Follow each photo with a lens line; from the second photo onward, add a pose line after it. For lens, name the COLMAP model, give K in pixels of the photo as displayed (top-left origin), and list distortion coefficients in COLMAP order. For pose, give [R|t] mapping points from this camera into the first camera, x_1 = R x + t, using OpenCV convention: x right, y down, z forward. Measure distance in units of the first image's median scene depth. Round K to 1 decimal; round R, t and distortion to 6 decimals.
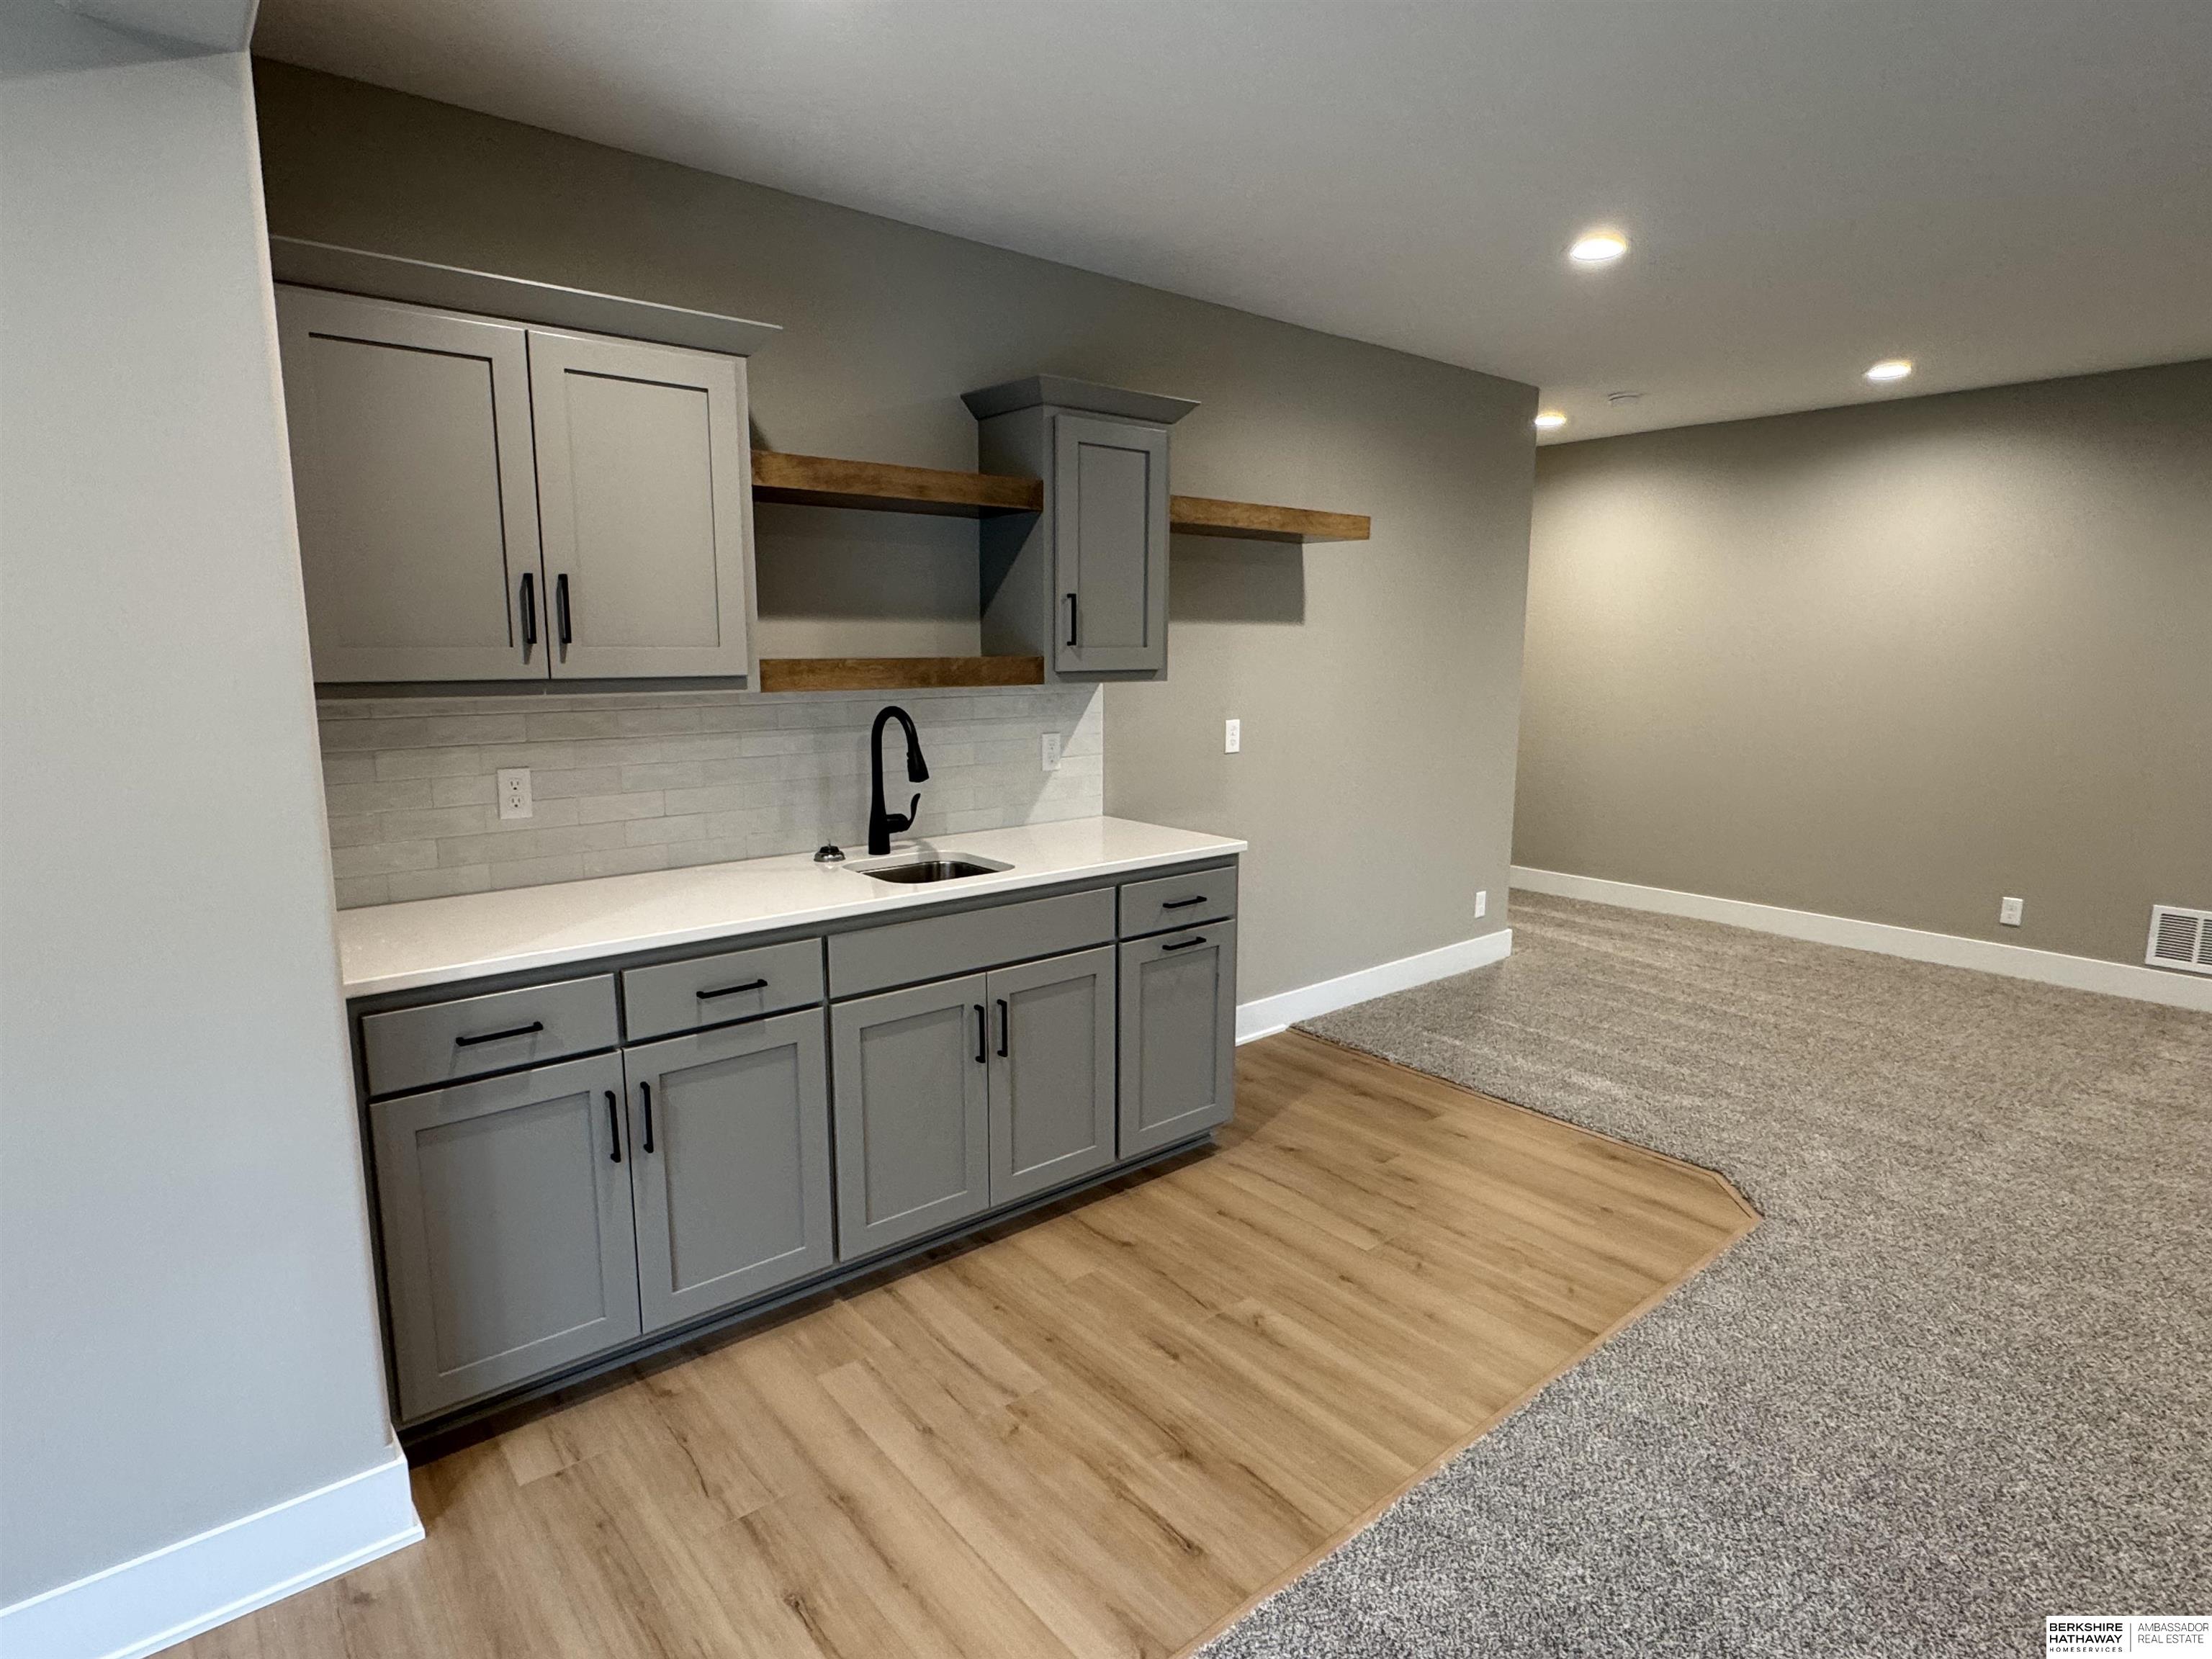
lens RADIAL K [[1172.1, 0, 1104.4], [0, 1172.1, 834.7], [0, 0, 1]] dist [0.000346, 0.001456]
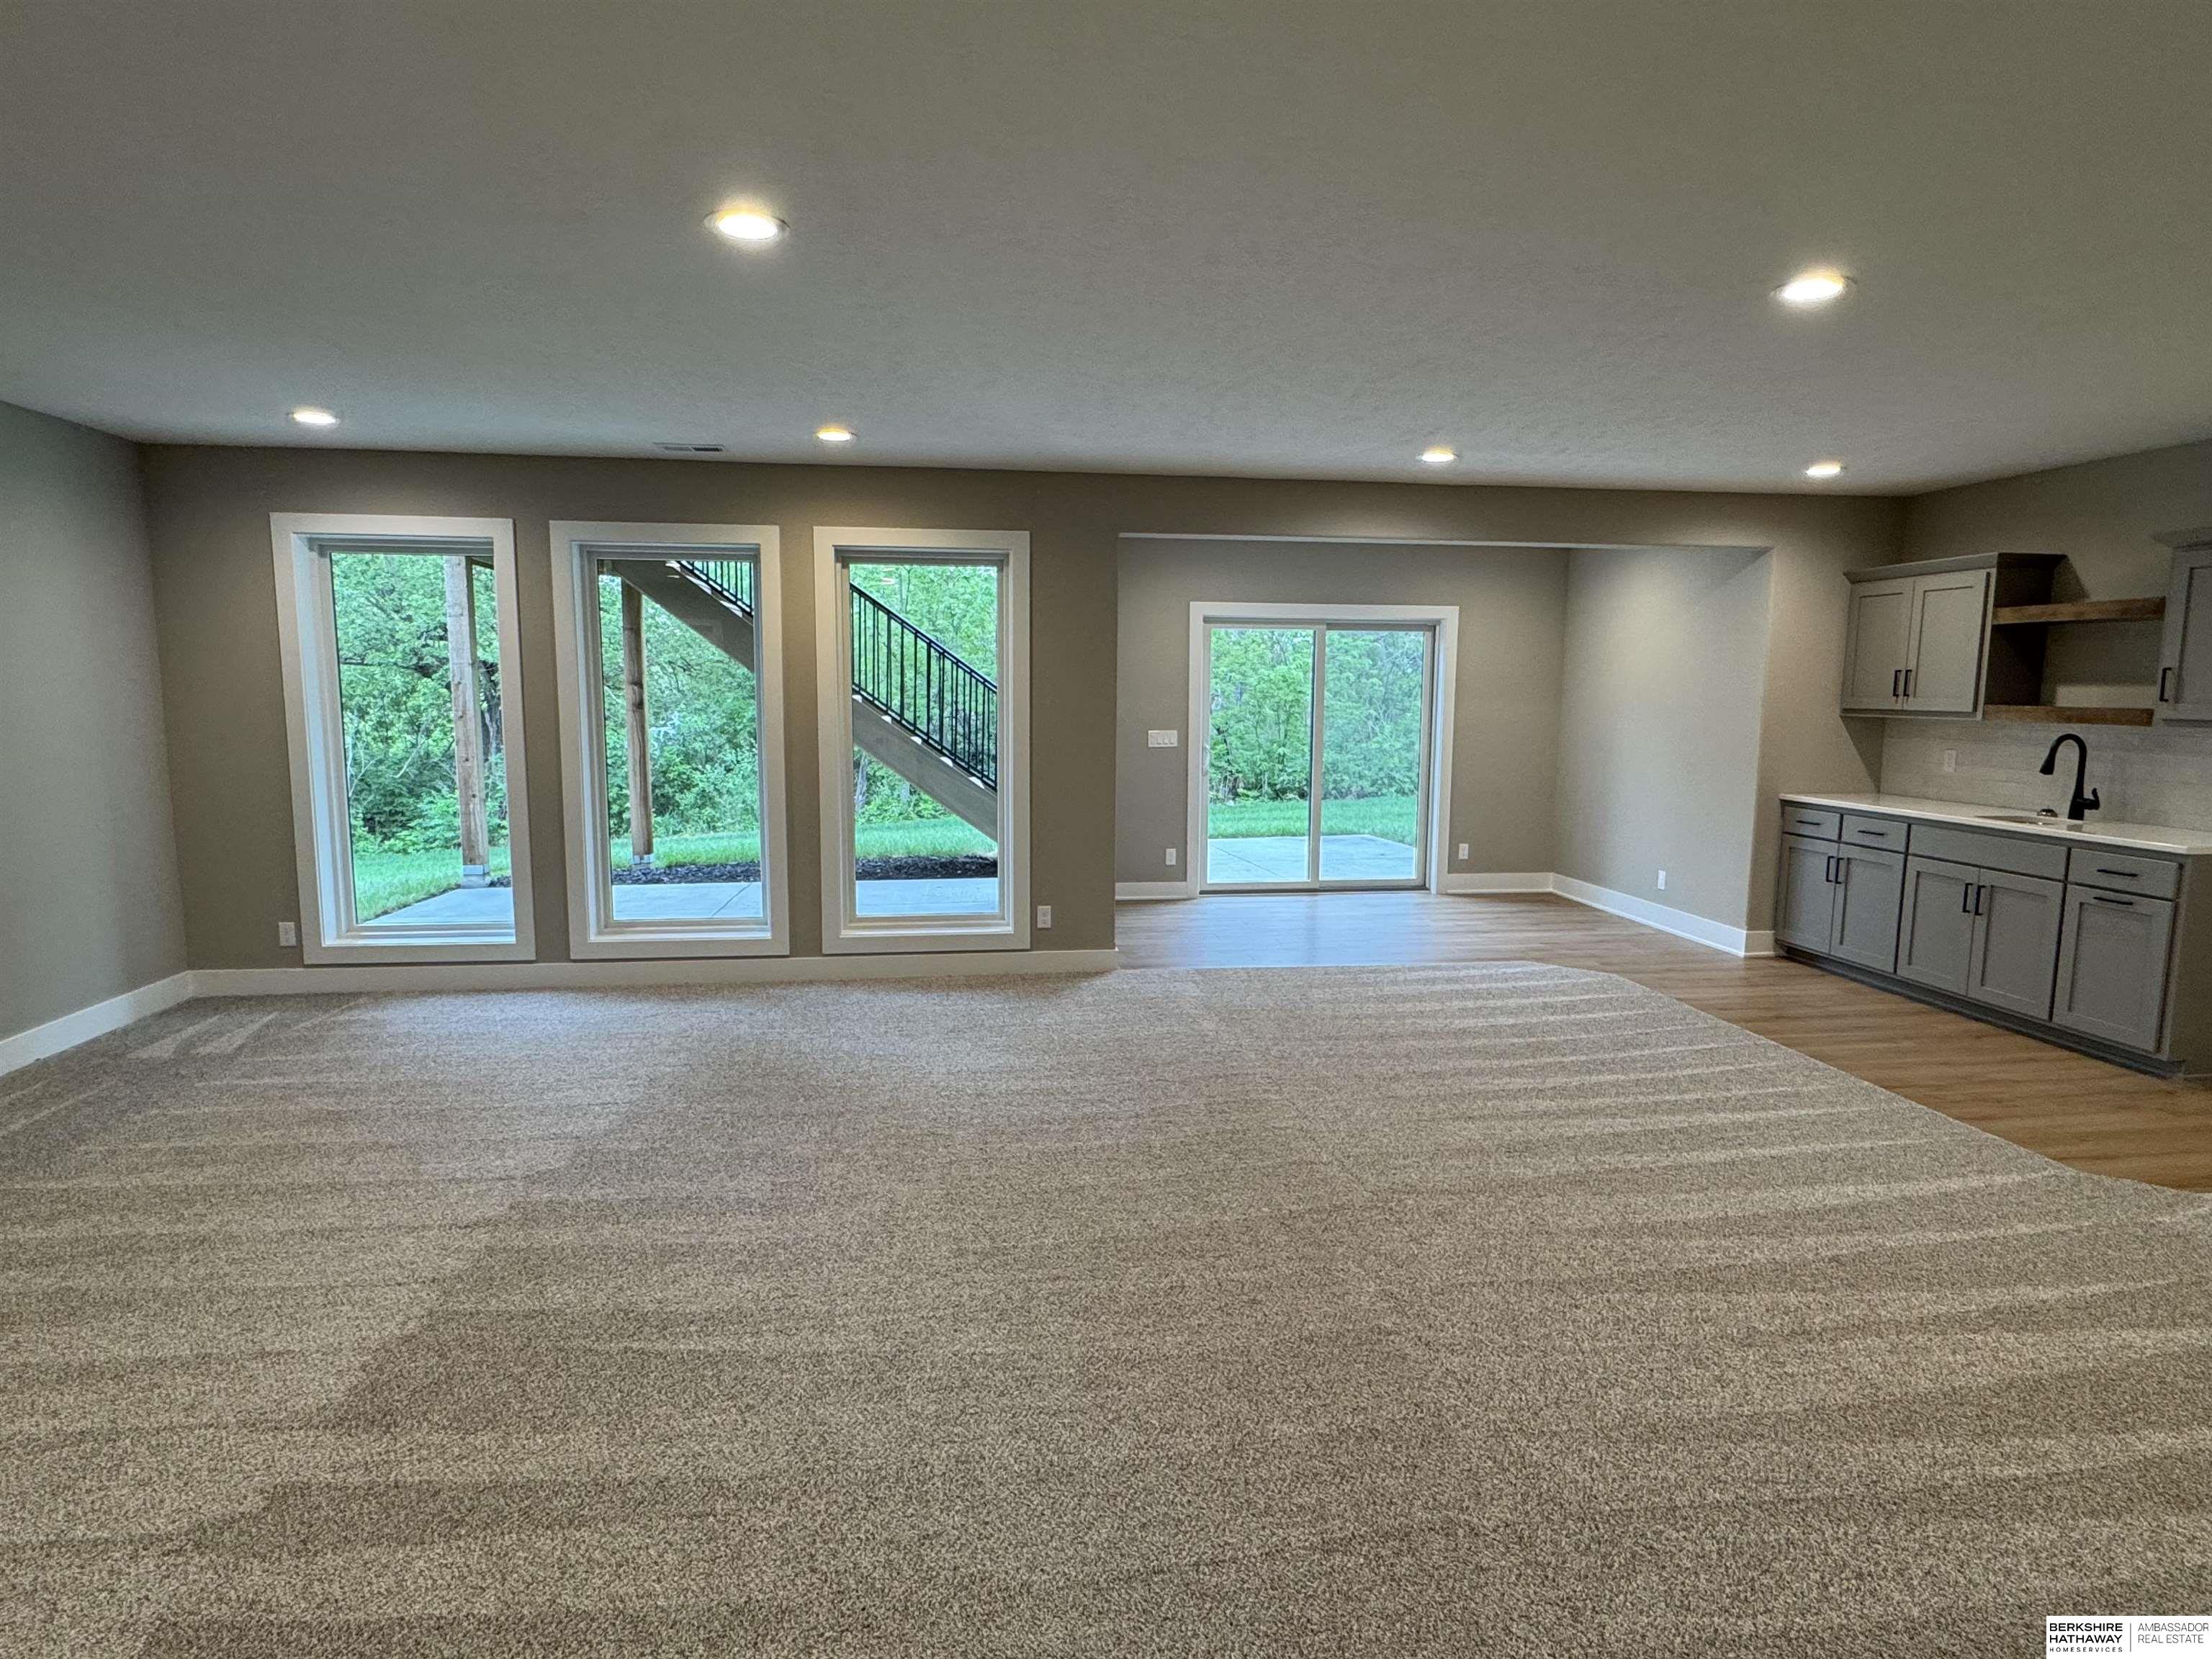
lens RADIAL K [[1172.1, 0, 1102.6], [0, 1172.1, 823.3], [0, 0, 1]] dist [0.000346, 0.001456]
pose [[-0.515672, 0.095749, -0.851419, 2.400241], [-0.151532, 0.967878, 0.200623, -0.128299], [0.843280, 0.232472, -0.484599, 0.743314]]
